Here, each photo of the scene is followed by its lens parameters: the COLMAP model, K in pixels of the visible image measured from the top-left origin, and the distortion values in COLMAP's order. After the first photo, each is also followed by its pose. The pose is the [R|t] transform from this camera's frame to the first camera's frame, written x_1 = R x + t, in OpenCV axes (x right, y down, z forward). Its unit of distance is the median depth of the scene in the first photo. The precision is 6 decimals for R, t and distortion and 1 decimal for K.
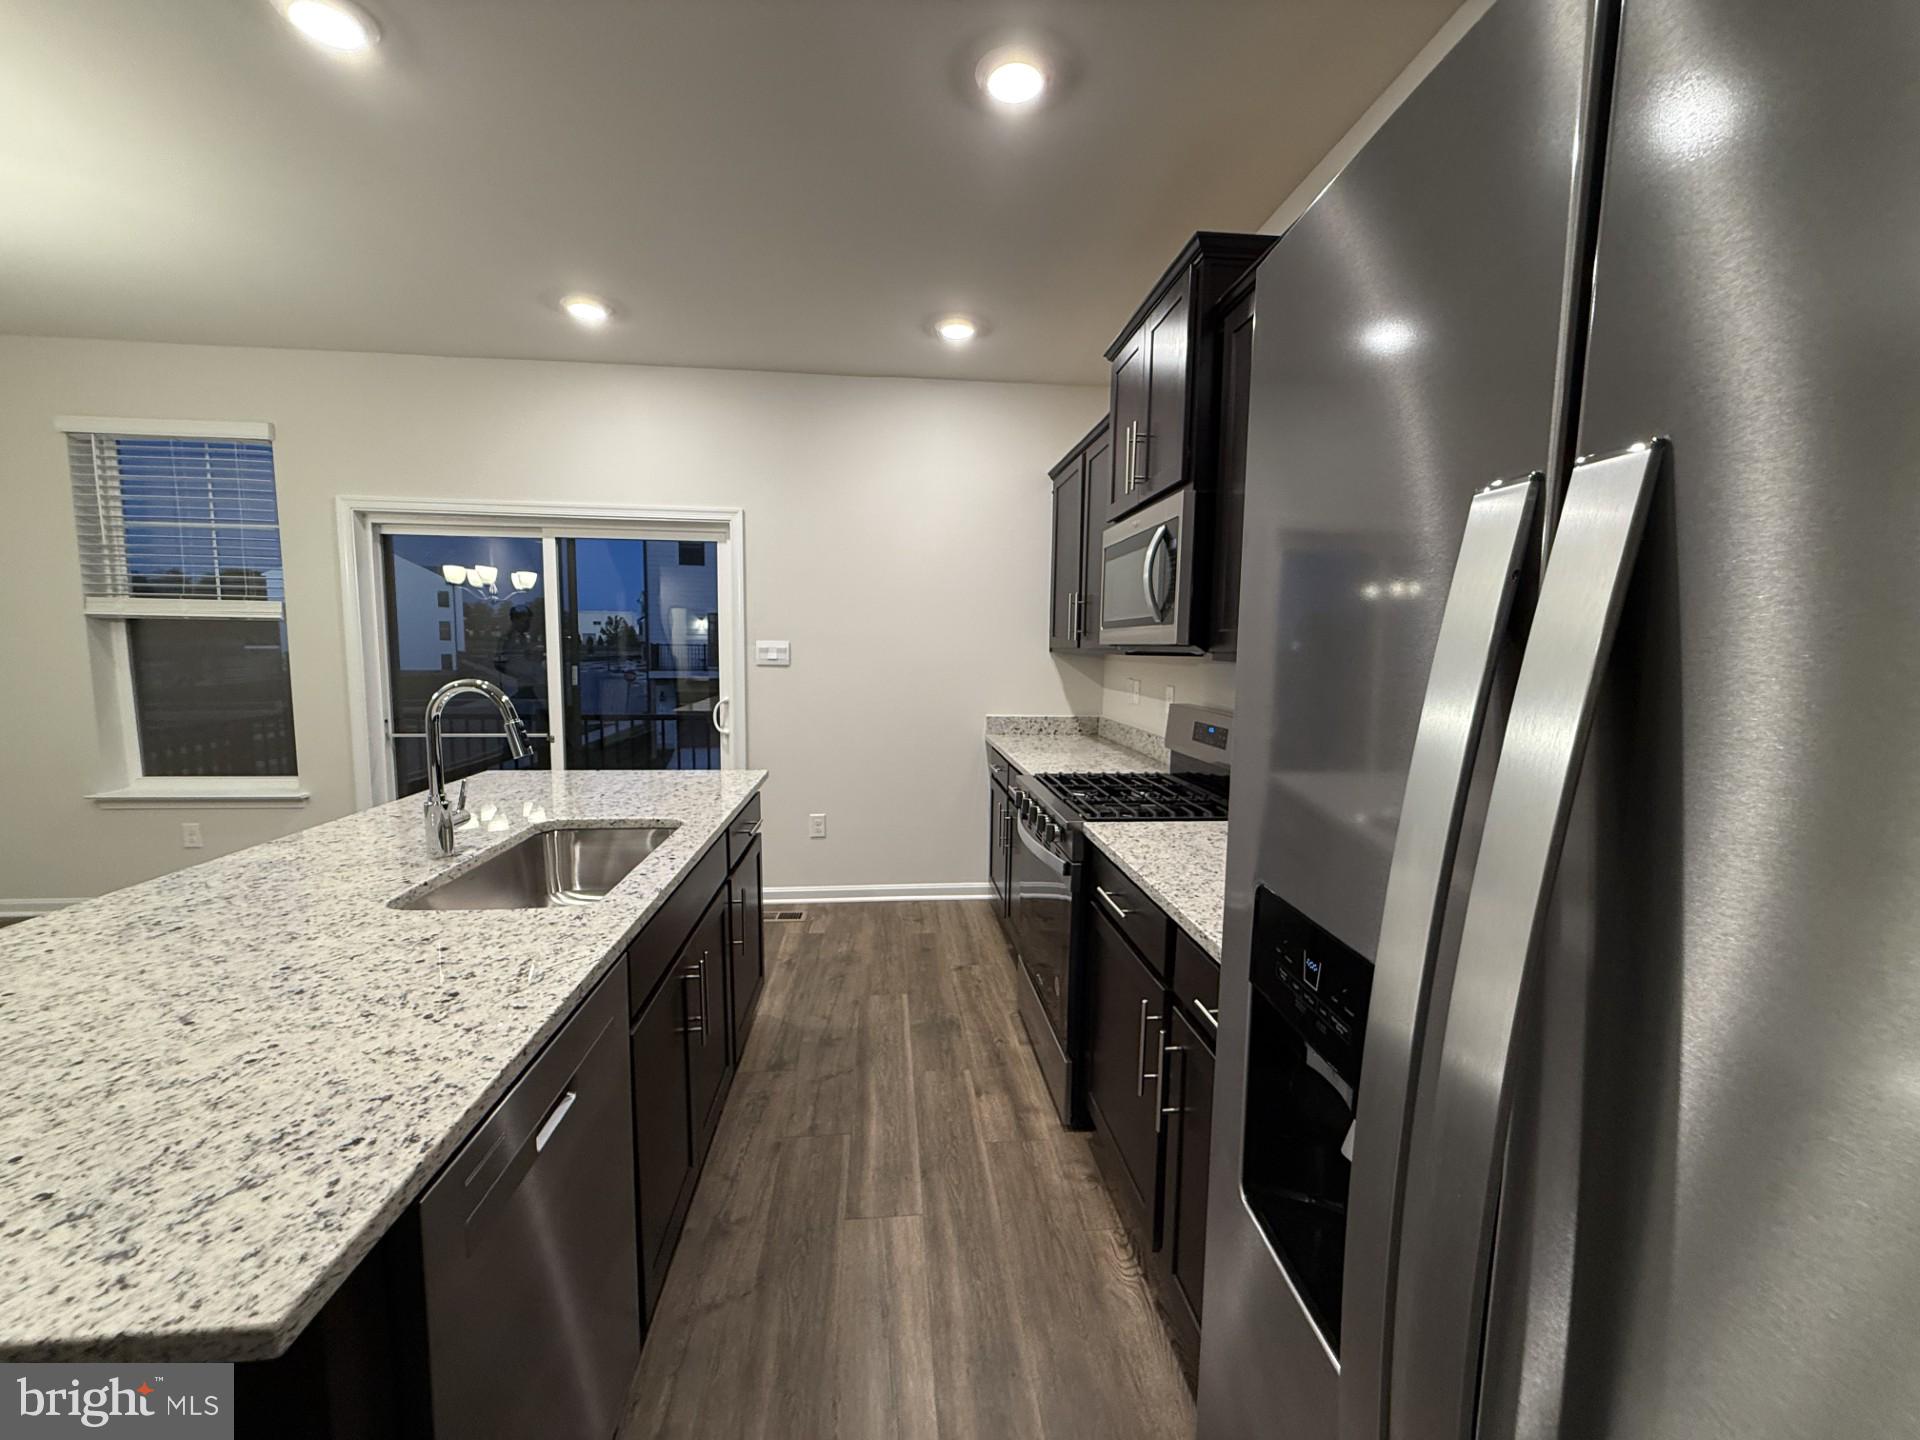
lens RADIAL K [[767.4, 0, 955.4], [0, 767.4, 722.9], [0, 0, 1]] dist [0.001173, -0.000055]
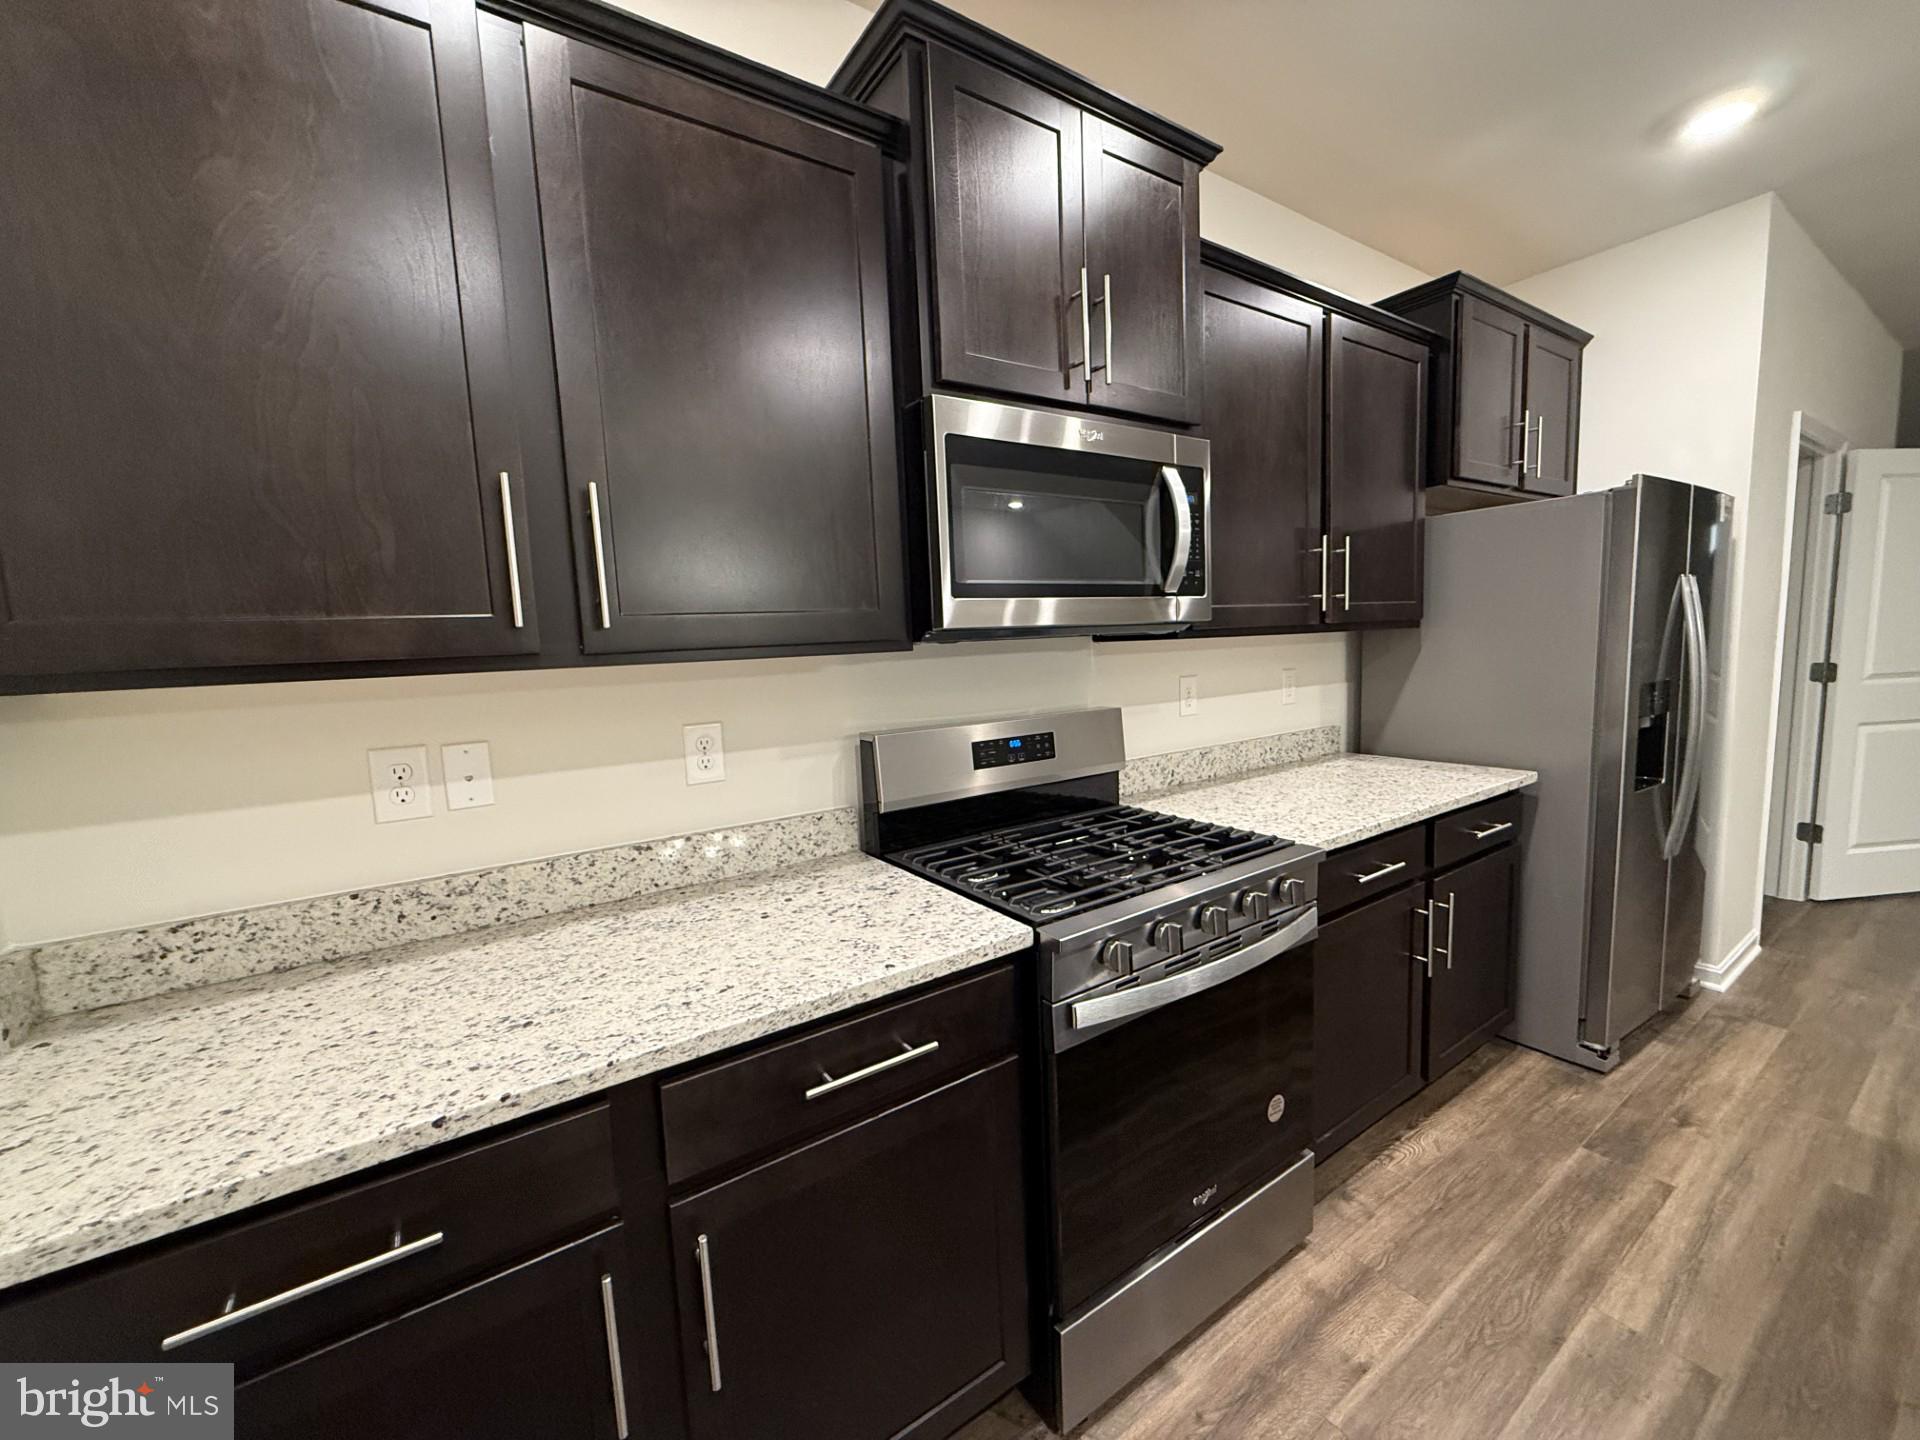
lens RADIAL K [[767.4, 0, 955.4], [0, 767.4, 722.9], [0, 0, 1]] dist [0.001173, -0.000055]
pose [[-0.481815, -0.089584, 0.871682, -0.364847], [0.125415, 0.977470, 0.169778, -0.186399], [-0.867252, 0.191123, -0.459724, 1.802971]]
